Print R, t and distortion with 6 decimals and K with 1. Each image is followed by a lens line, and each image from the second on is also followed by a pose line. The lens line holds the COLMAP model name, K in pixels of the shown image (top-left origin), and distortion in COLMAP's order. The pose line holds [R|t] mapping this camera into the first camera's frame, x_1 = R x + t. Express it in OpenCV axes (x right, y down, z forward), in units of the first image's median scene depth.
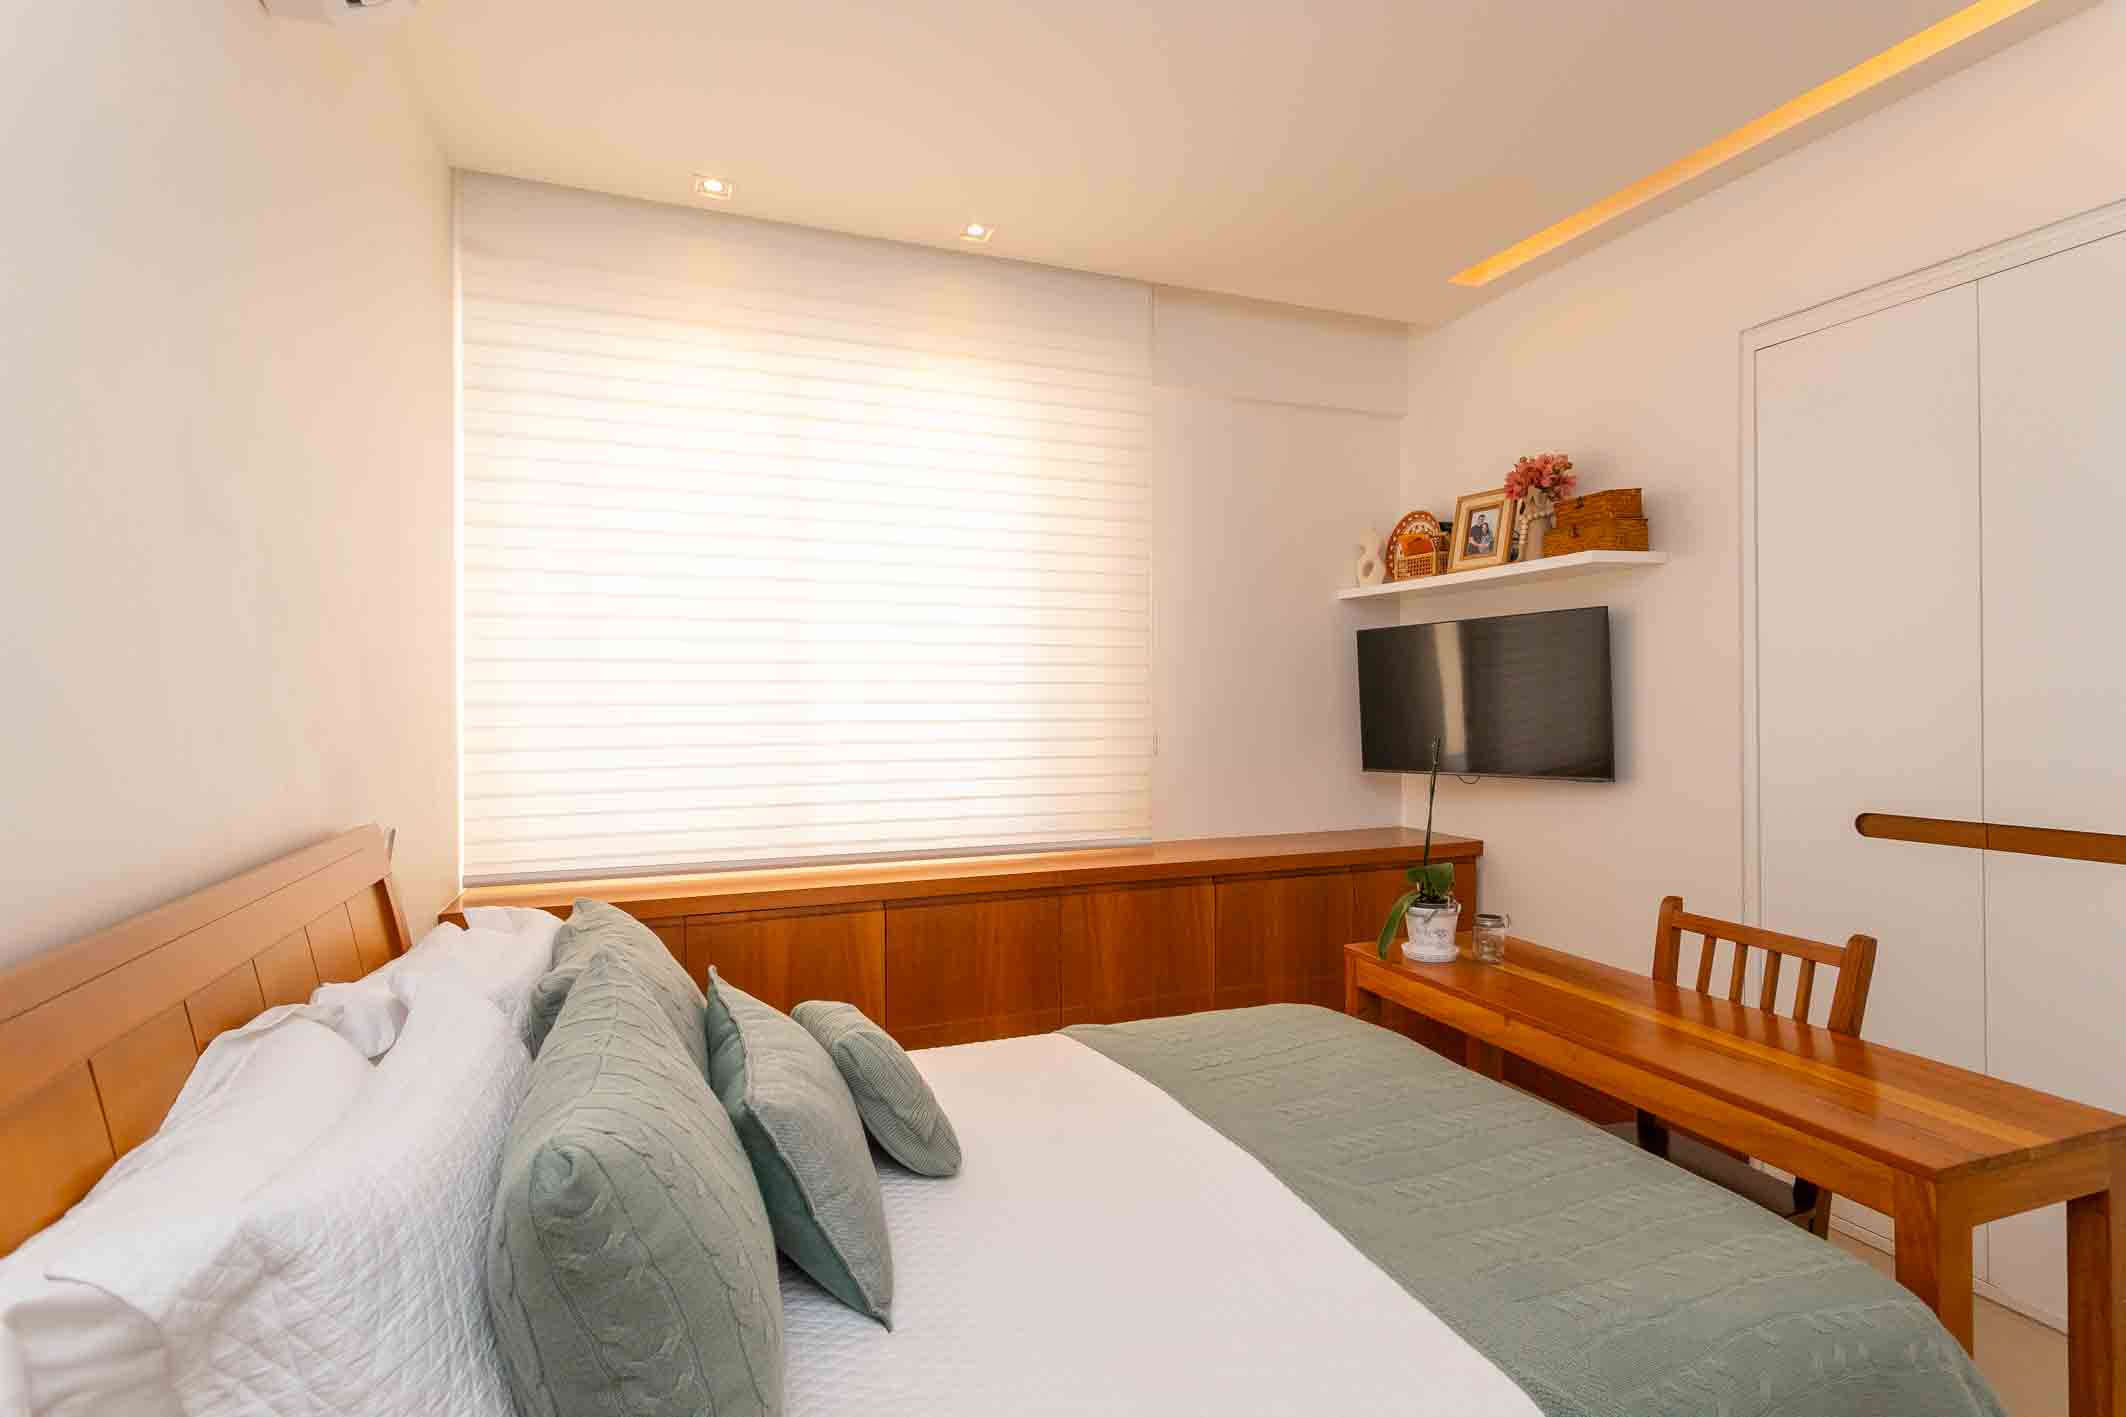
lens RADIAL K [[1028.1, 0, 1062.8], [0, 1028.1, 707.2], [0, 0, 1]] dist [-0.000491, 0.003013]
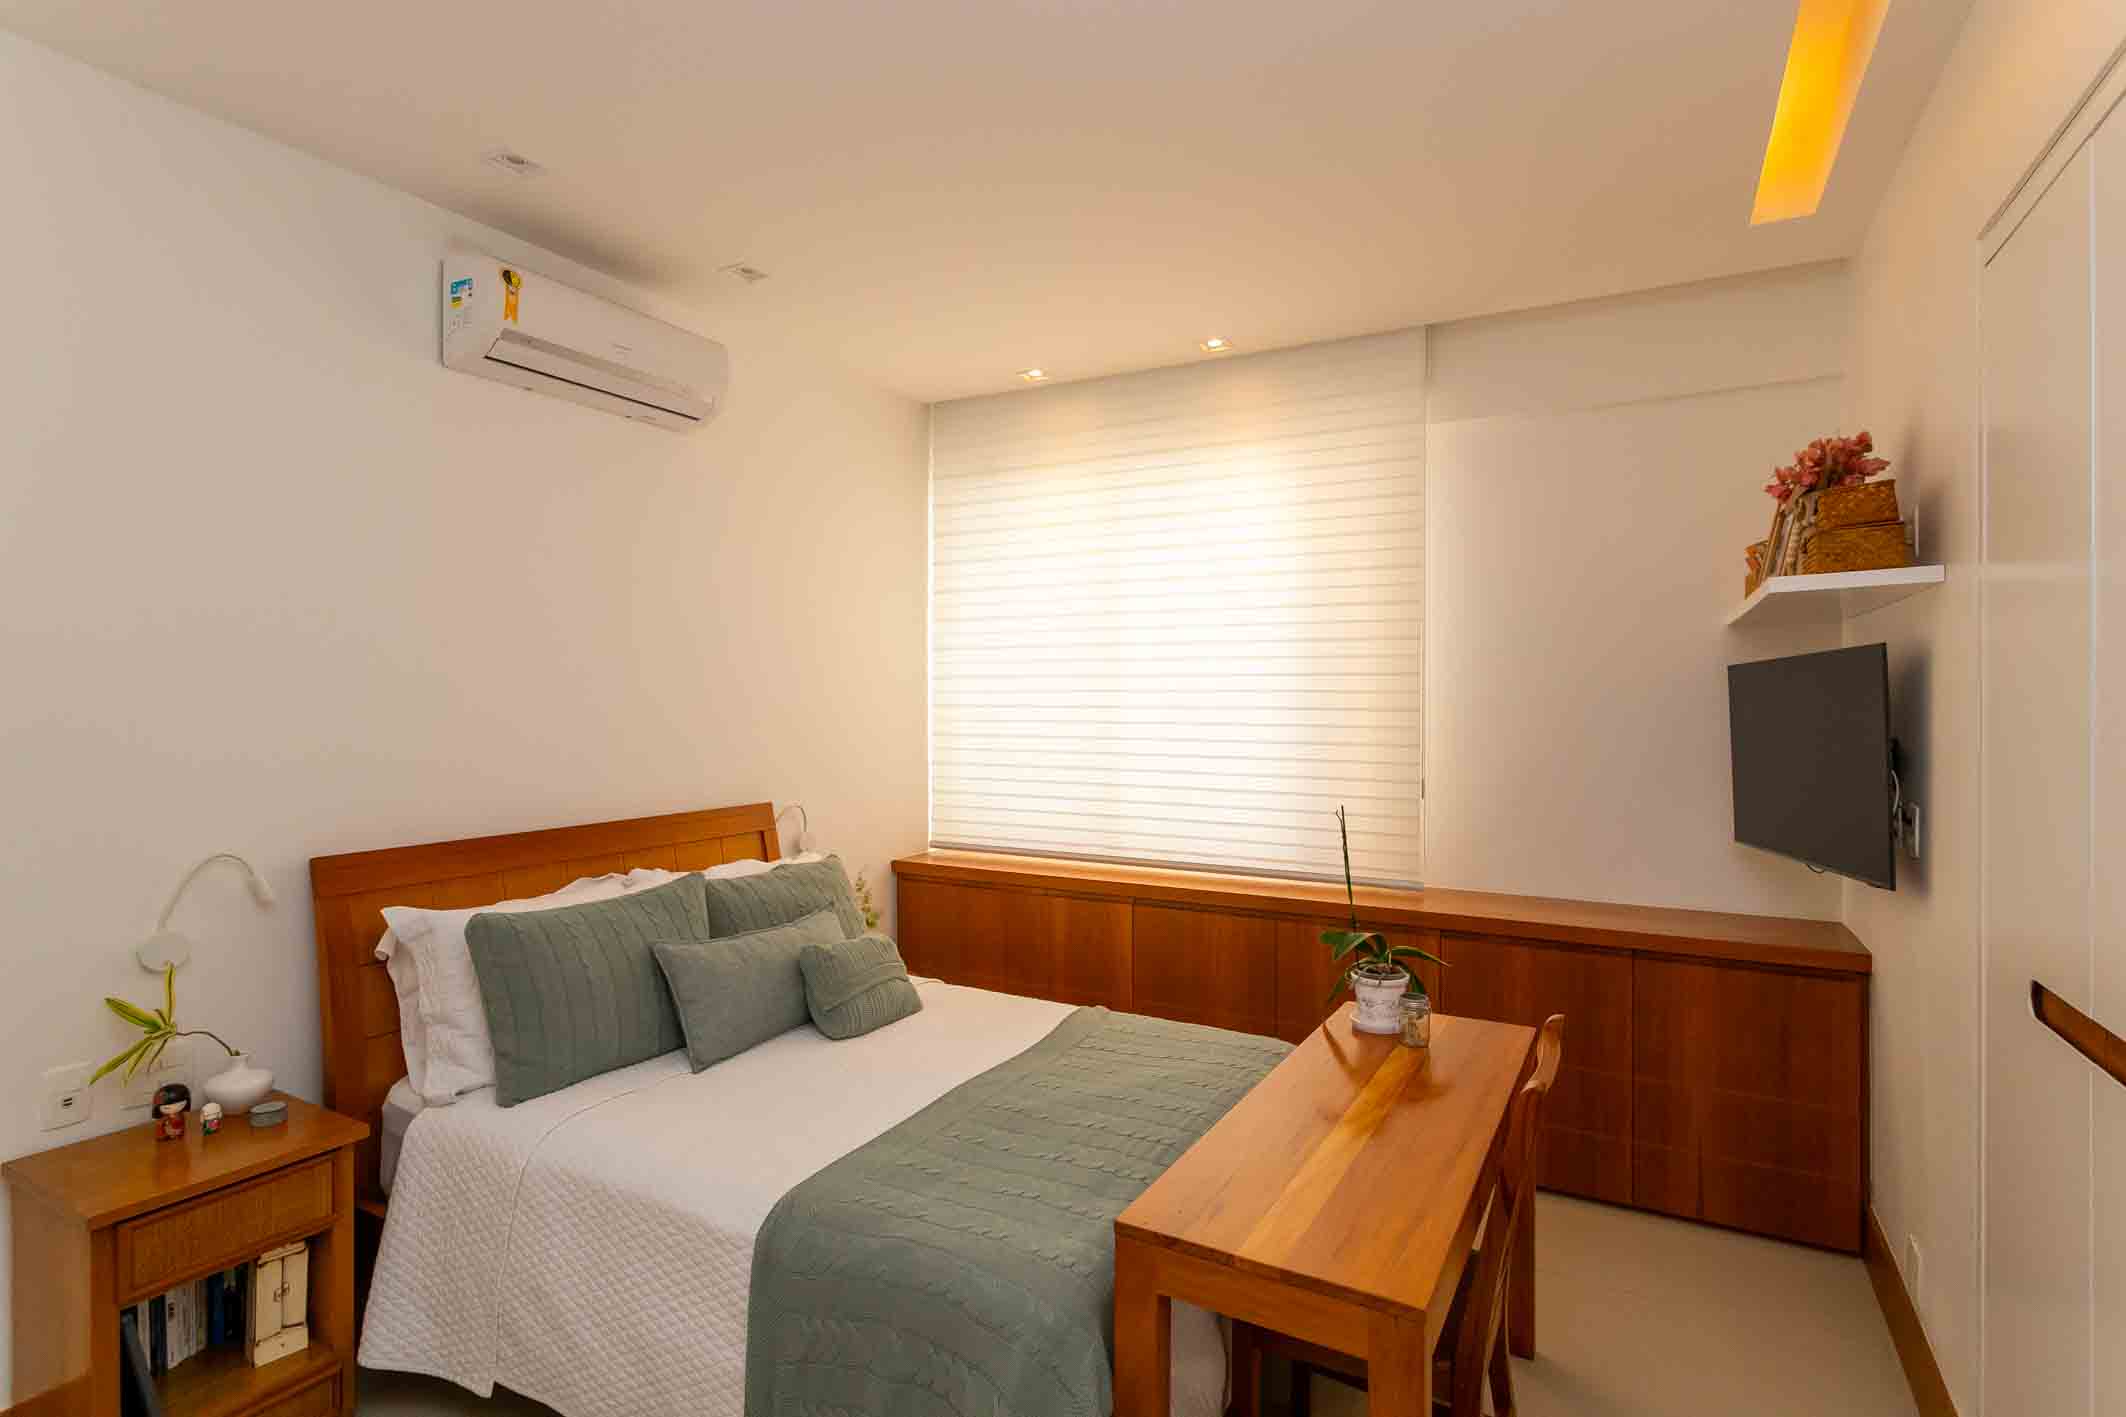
lens RADIAL K [[1028.1, 0, 1060.0], [0, 1028.1, 698.1], [0, 0, 1]] dist [-0.000491, 0.003013]
pose [[0.648379, 0.000967, -0.761317, 0.674686], [-0.018820, 0.999714, -0.014759, -0.033190], [0.761085, 0.023898, 0.648212, 0.100574]]
